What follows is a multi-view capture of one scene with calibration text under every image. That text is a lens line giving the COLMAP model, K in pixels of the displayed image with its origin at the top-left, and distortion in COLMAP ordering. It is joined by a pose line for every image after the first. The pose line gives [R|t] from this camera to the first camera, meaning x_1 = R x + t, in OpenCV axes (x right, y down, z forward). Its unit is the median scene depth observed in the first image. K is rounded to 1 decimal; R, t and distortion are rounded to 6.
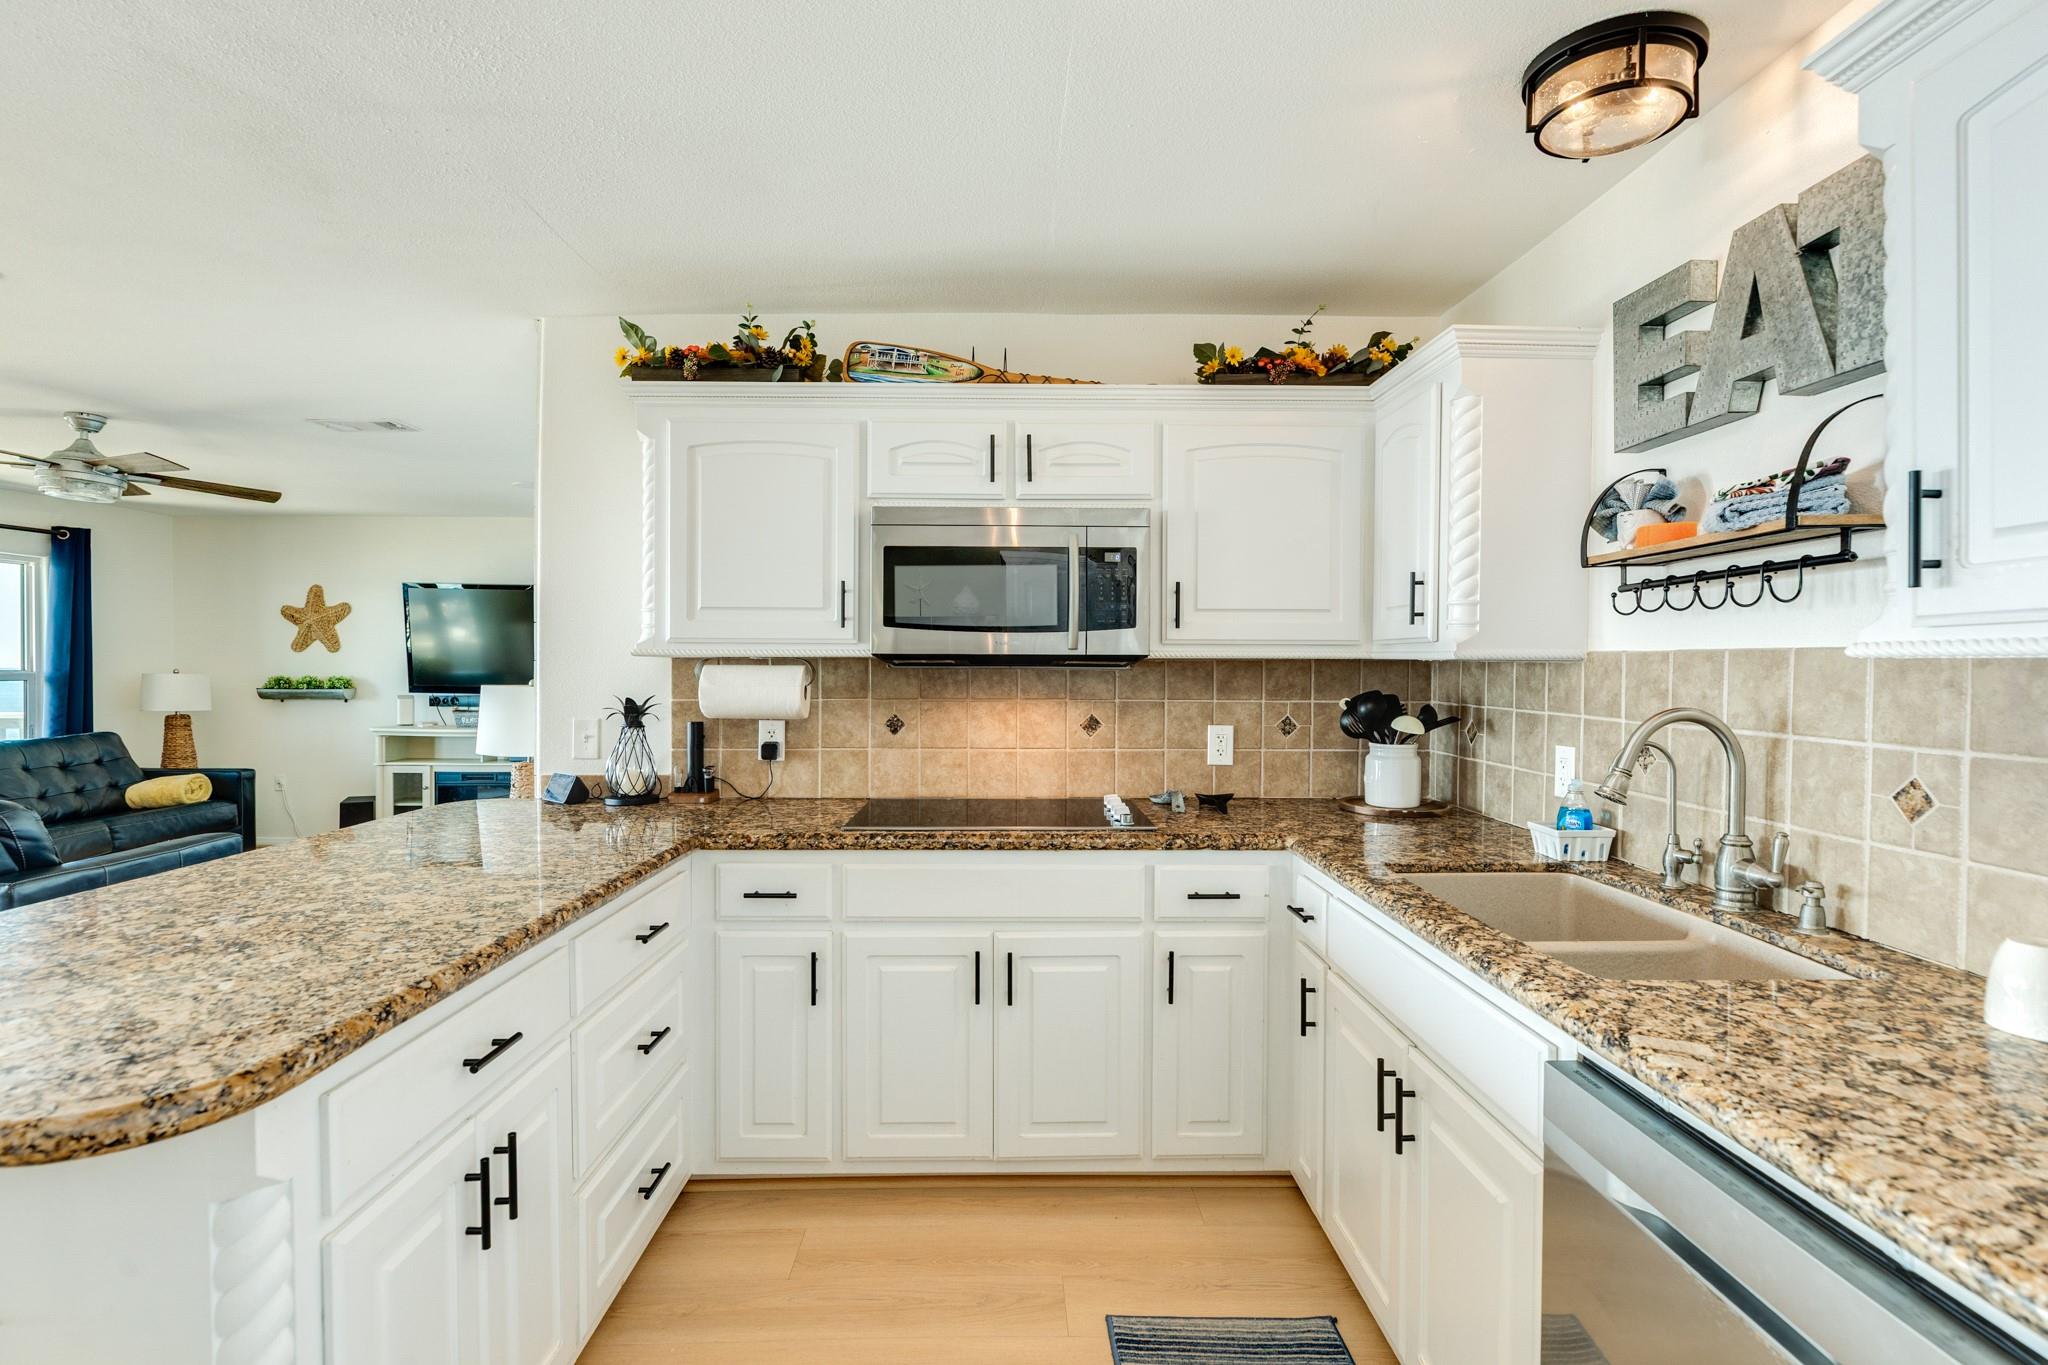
lens RADIAL K [[1016.6, 0, 1057.2], [0, 1016.6, 671.8], [0, 0, 1]] dist [-0.004843, 0.001162]
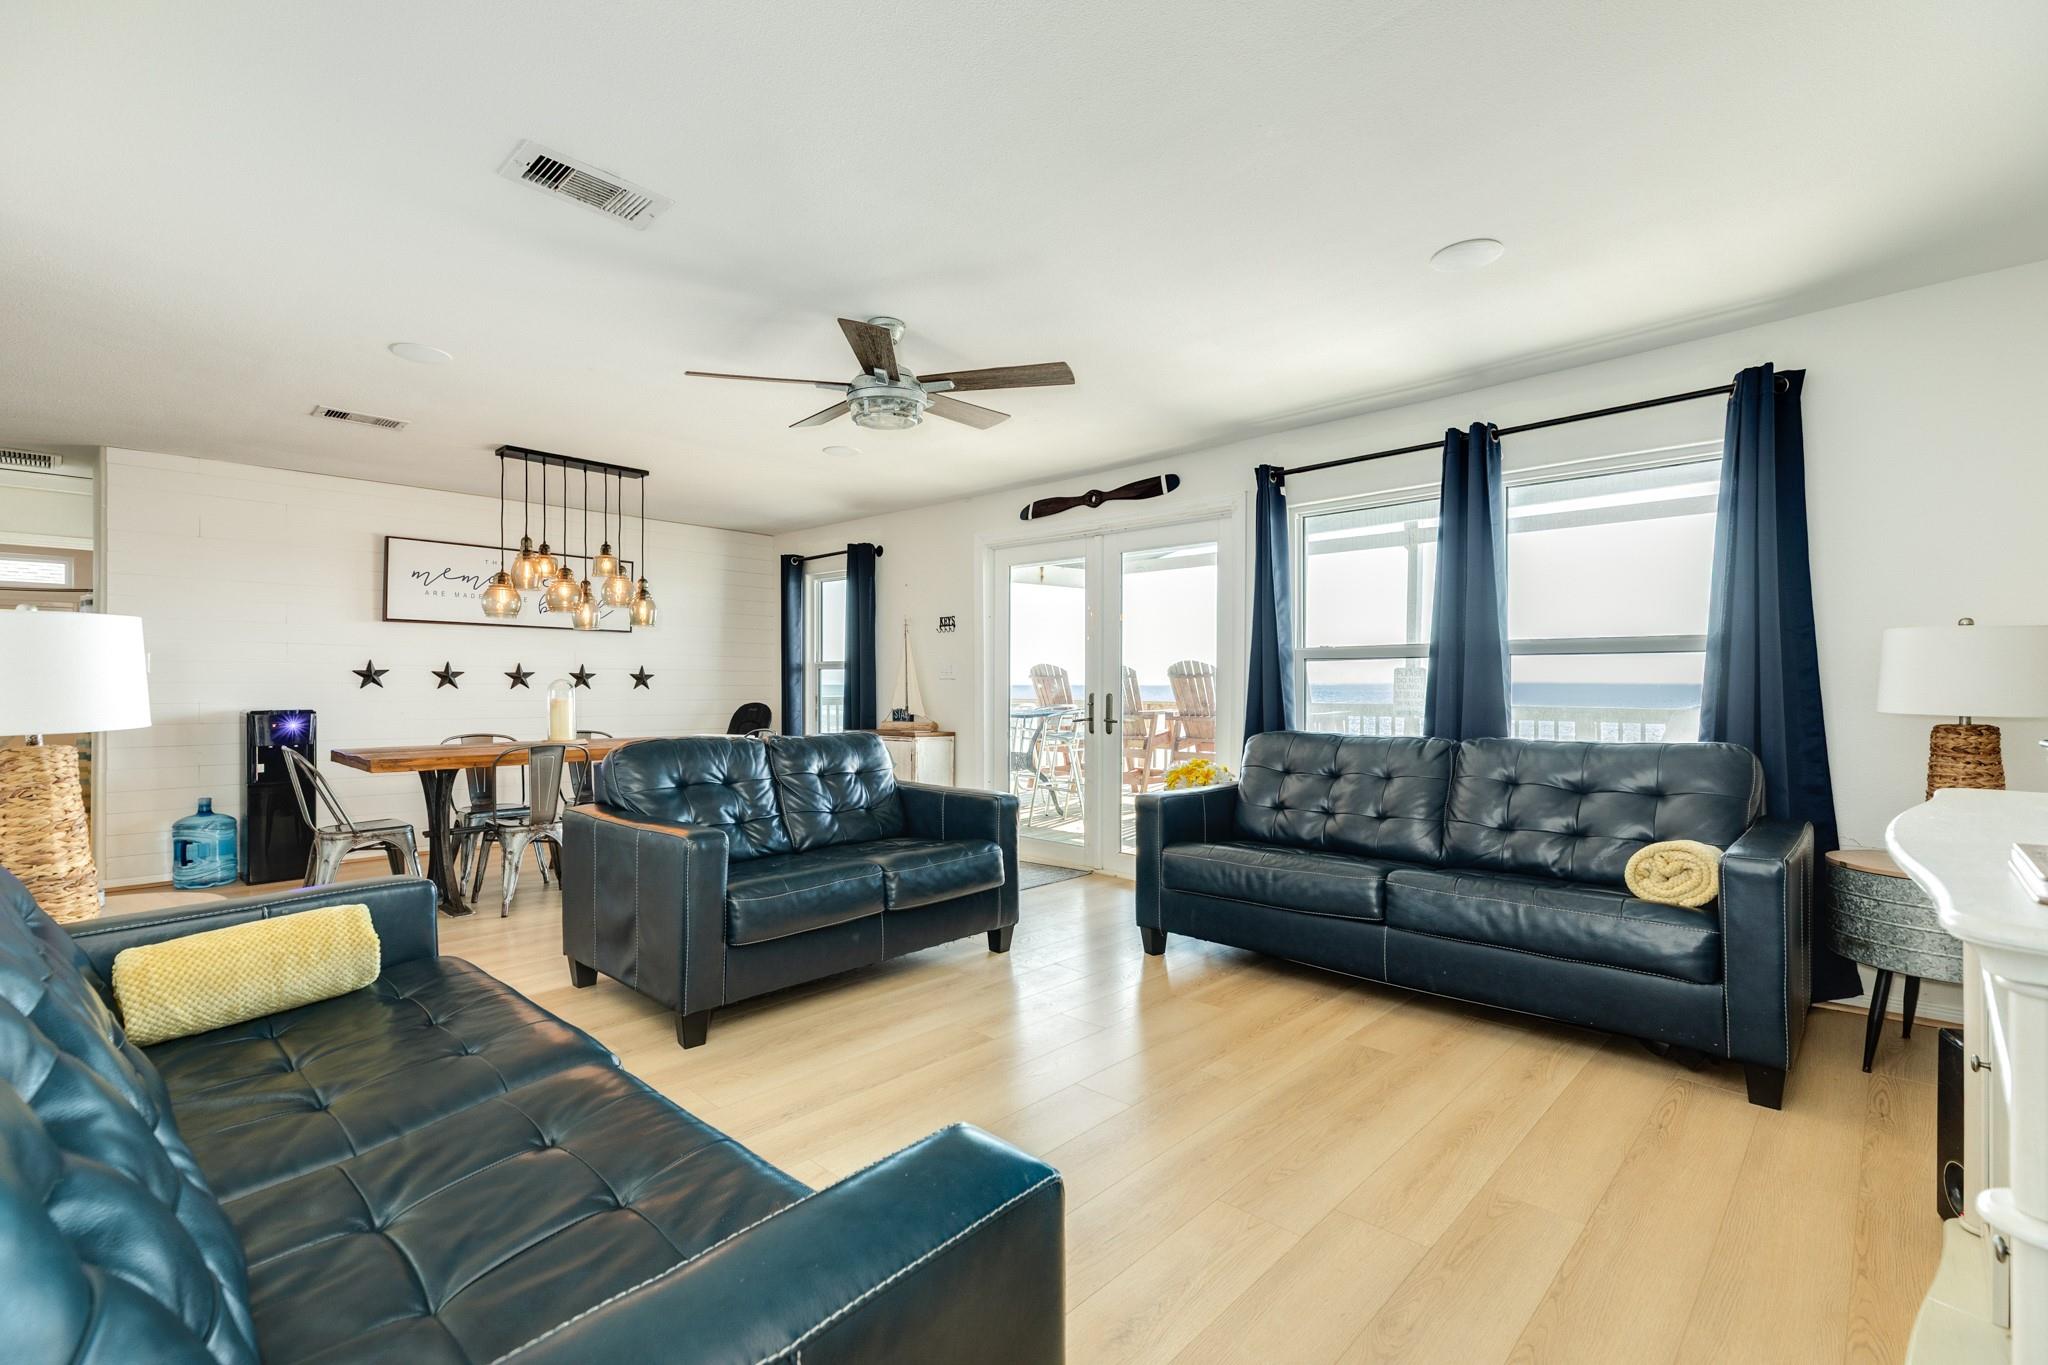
lens RADIAL K [[910.3, 0, 1031.3], [0, 910.3, 677.7], [0, 0, 1]] dist [0.001236, 0.001291]
pose [[-0.701601, -0.004495, -0.712555, -0.329596], [-0.006245, 0.999980, -0.000159, 0.025589], [0.712542, 0.004338, -0.701616, 1.018312]]
